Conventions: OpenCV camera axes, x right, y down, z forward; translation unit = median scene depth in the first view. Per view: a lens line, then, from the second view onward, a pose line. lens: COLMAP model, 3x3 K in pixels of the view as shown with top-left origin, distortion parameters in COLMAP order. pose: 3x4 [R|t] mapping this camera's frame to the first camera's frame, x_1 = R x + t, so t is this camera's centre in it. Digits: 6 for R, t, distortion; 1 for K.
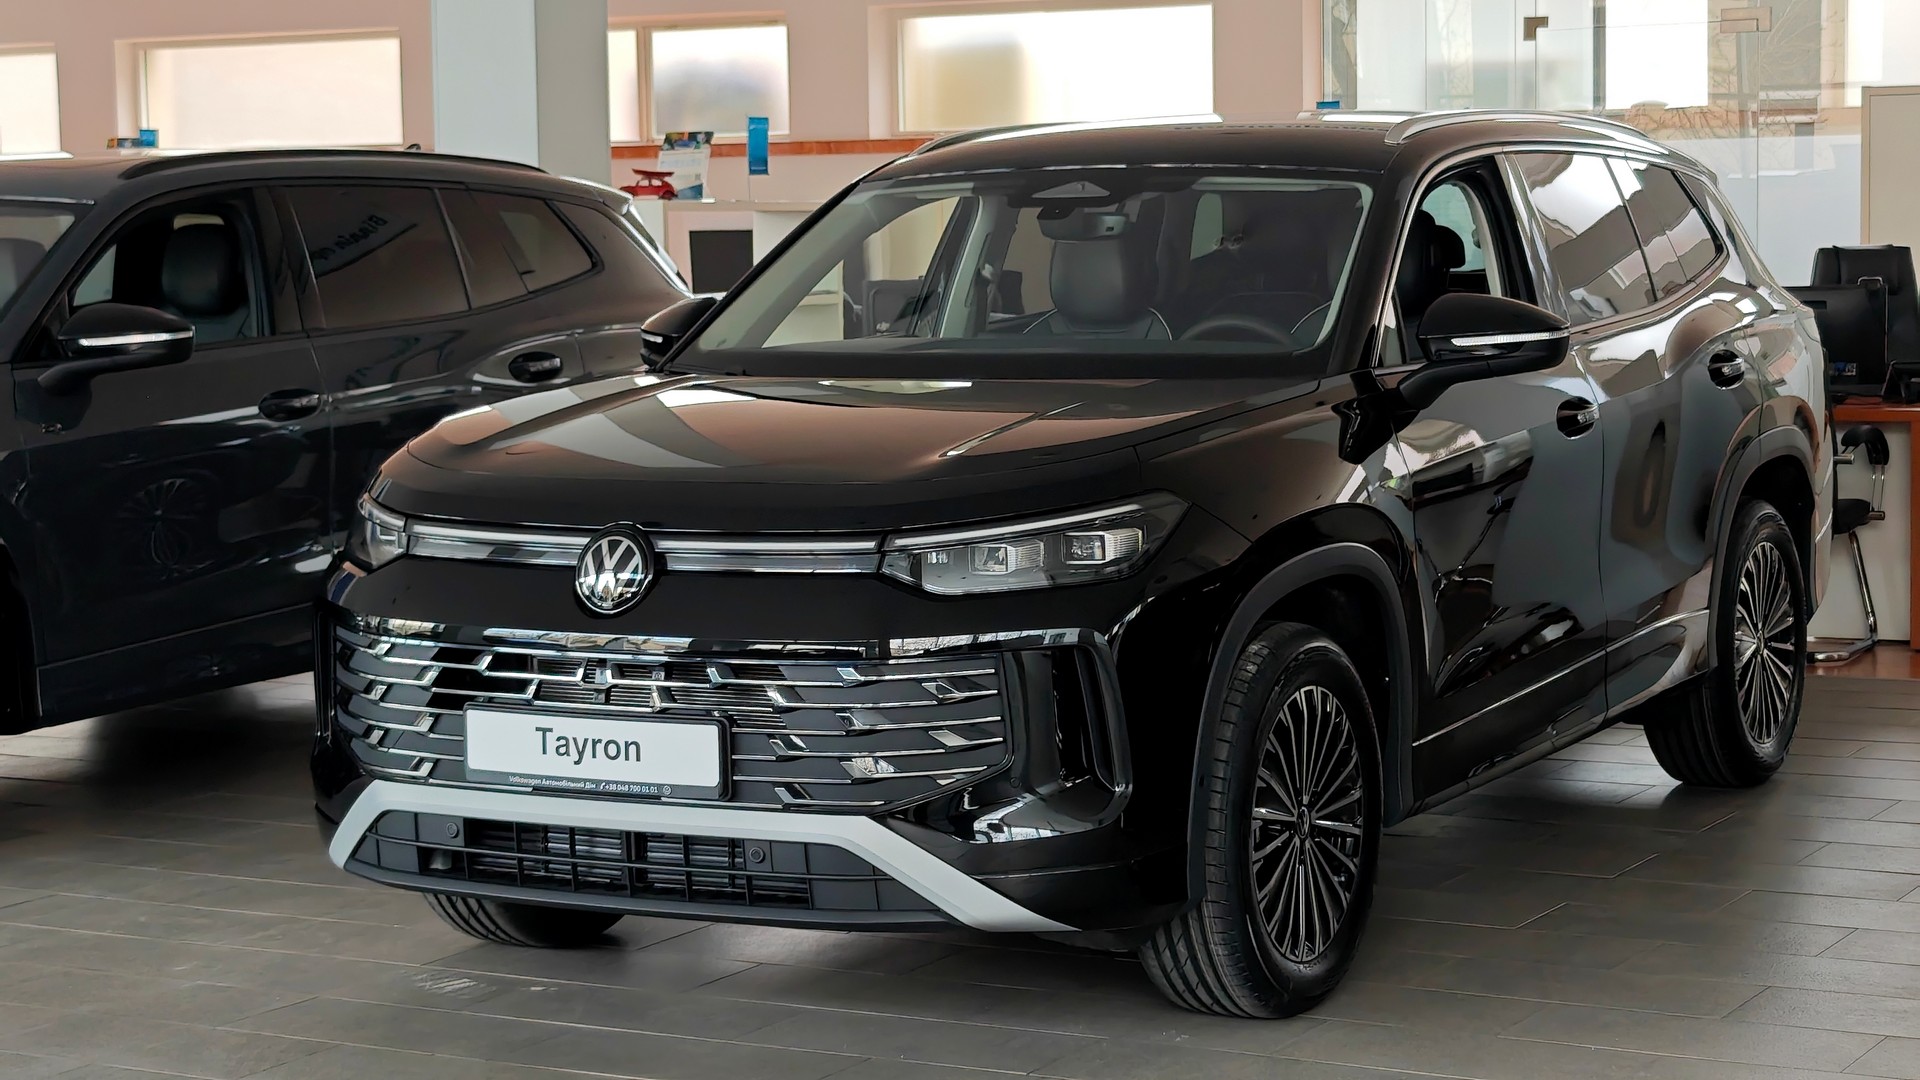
lens RADIAL K [[3453.7, 0, 960.0], [0, 3453.7, 540.0], [0, 0, 1]] dist [0.342742, -2.061359]
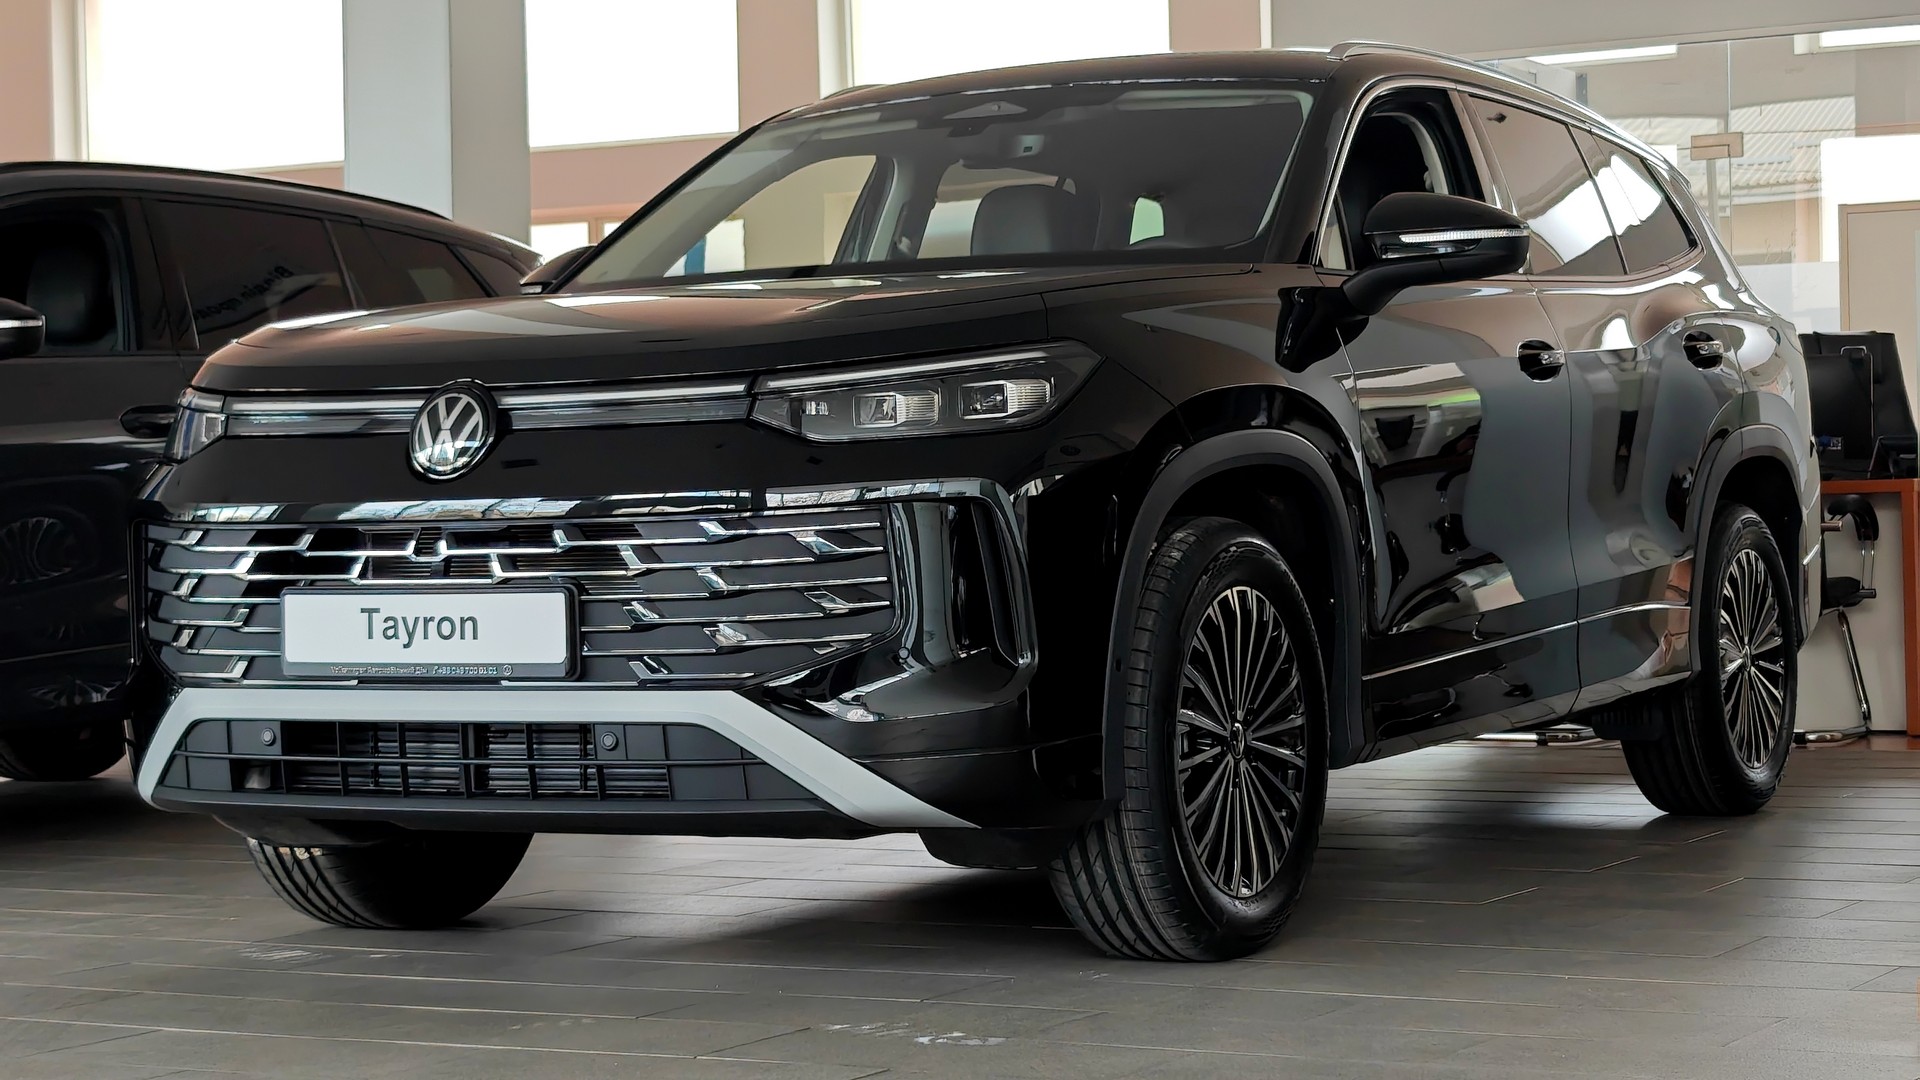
lens RADIAL K [[3453.7, 0, 960.0], [0, 3453.7, 540.0], [0, 0, 1]] dist [0.342742, -2.061359]
pose [[0.999979, -0.003591, 0.005390, 0.023933], [0.004051, 0.996125, -0.087857, 0.110774], [-0.005054, 0.087877, 0.996119, 0.115717]]
